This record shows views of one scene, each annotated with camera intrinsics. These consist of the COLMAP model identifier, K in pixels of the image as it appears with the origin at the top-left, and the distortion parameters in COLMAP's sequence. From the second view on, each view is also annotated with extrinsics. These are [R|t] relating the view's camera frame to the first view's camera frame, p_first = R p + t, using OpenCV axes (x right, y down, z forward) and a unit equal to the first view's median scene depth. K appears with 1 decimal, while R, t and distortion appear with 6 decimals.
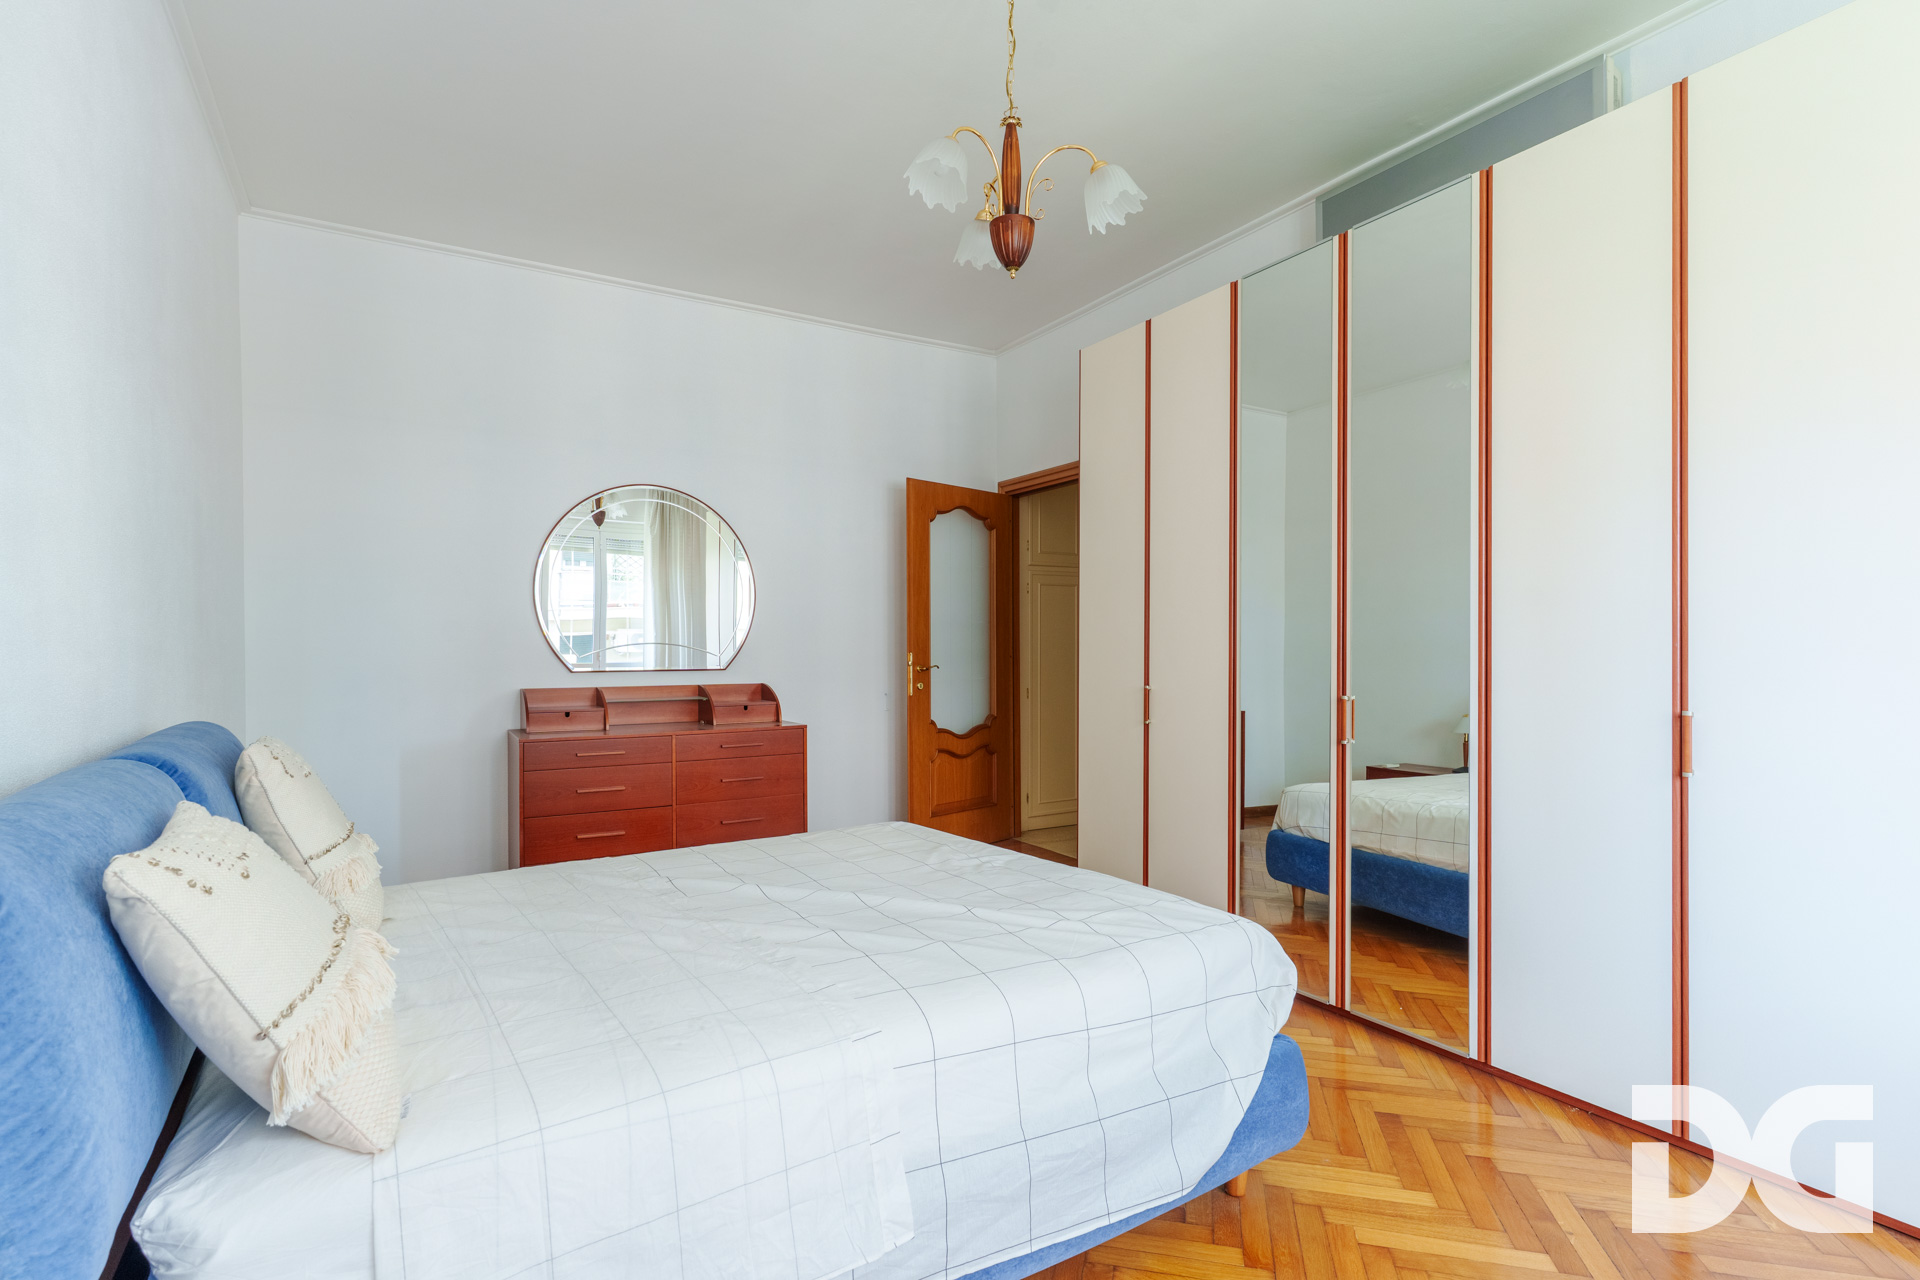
lens RADIAL K [[935.2, 0, 949.4], [0, 935.2, 645.6], [0, 0, 1]] dist [0.000929, 0.000564]
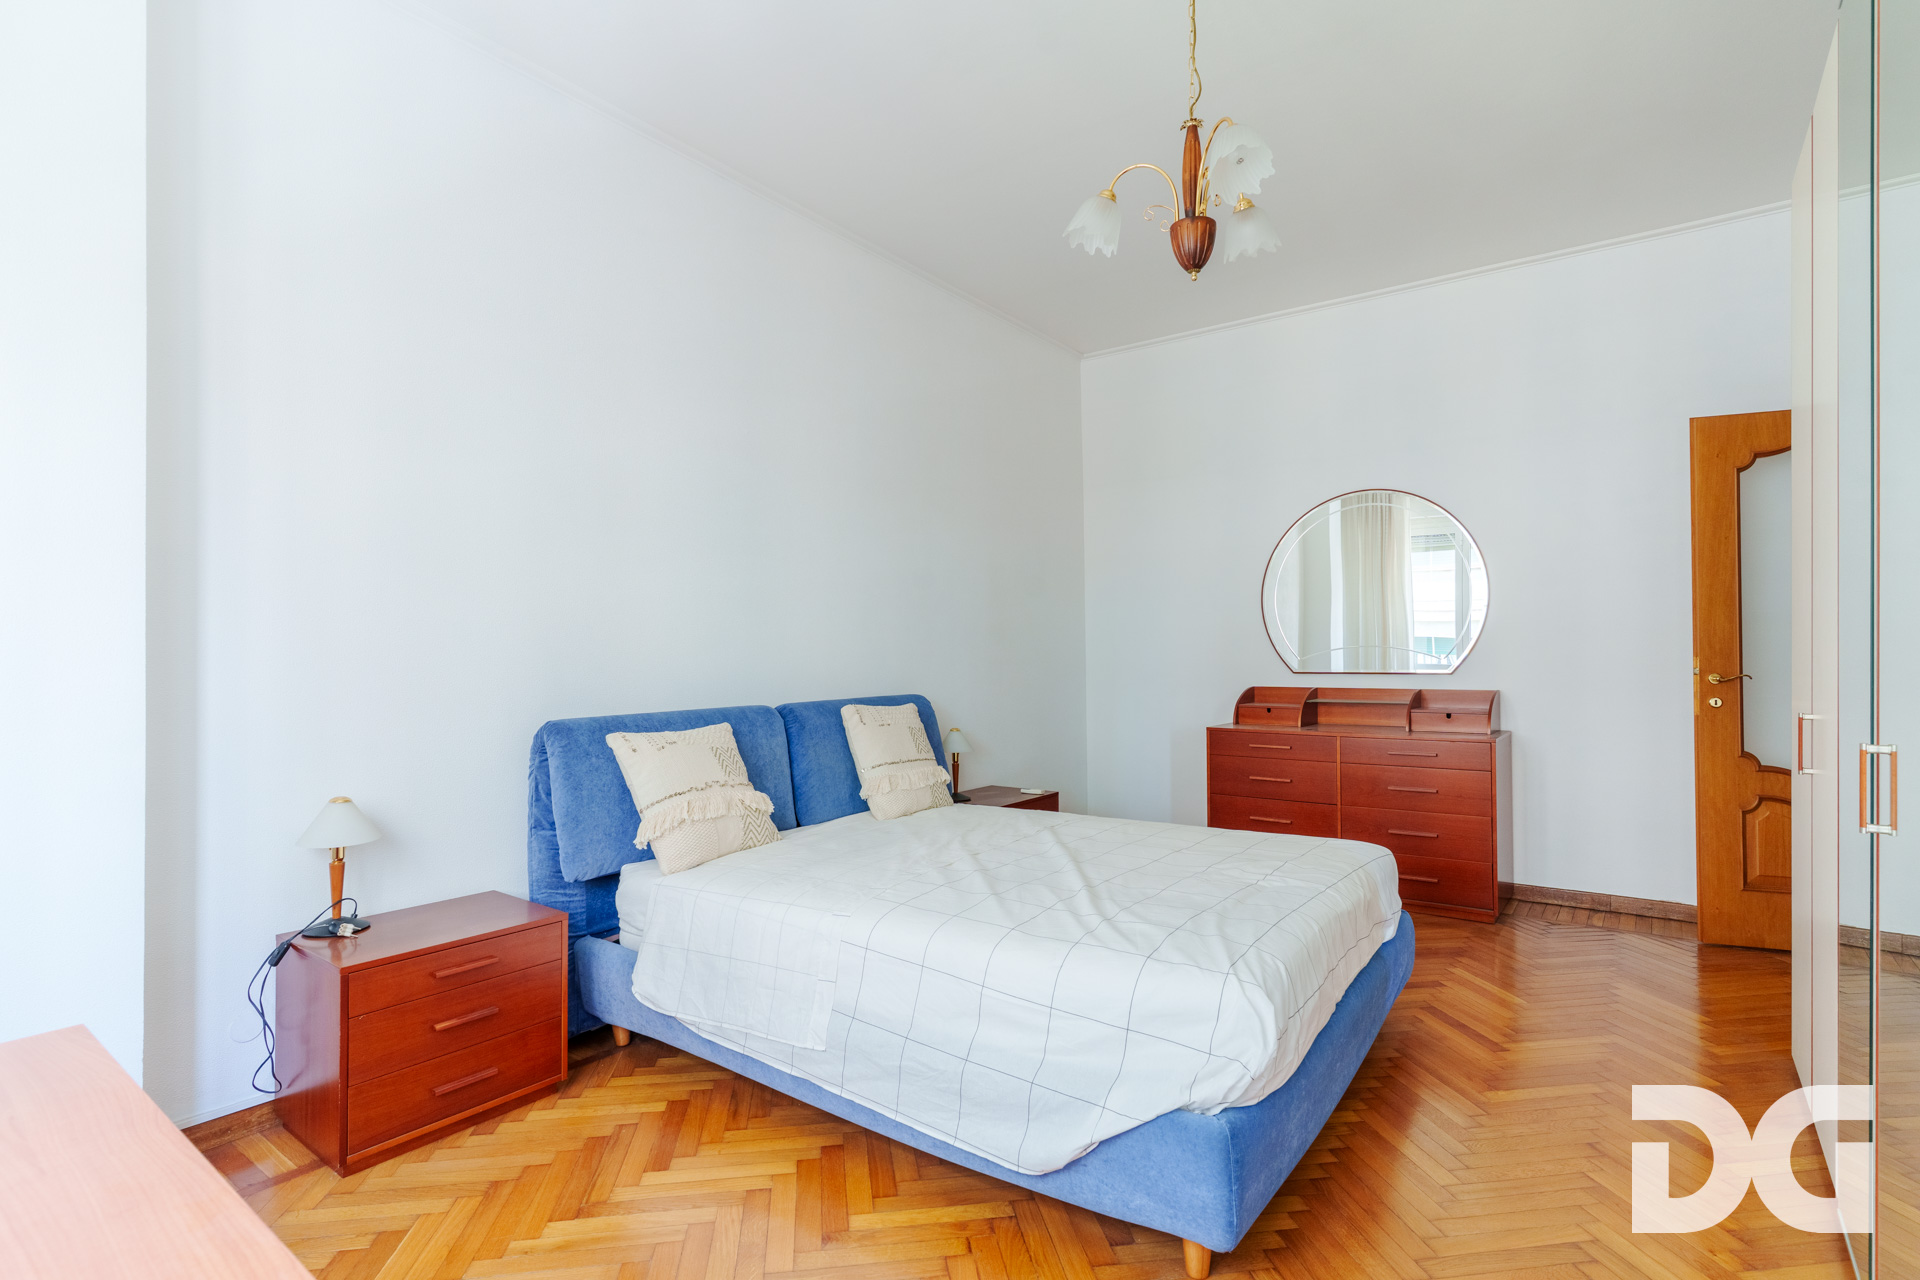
lens RADIAL K [[935.2, 0, 949.4], [0, 935.2, 645.6], [0, 0, 1]] dist [0.000929, 0.000564]
pose [[0.383185, -0.007093, -0.923644, 0.514093], [0.007605, 0.999961, -0.004524, -0.002392], [0.923640, -0.005290, 0.383224, 0.222689]]
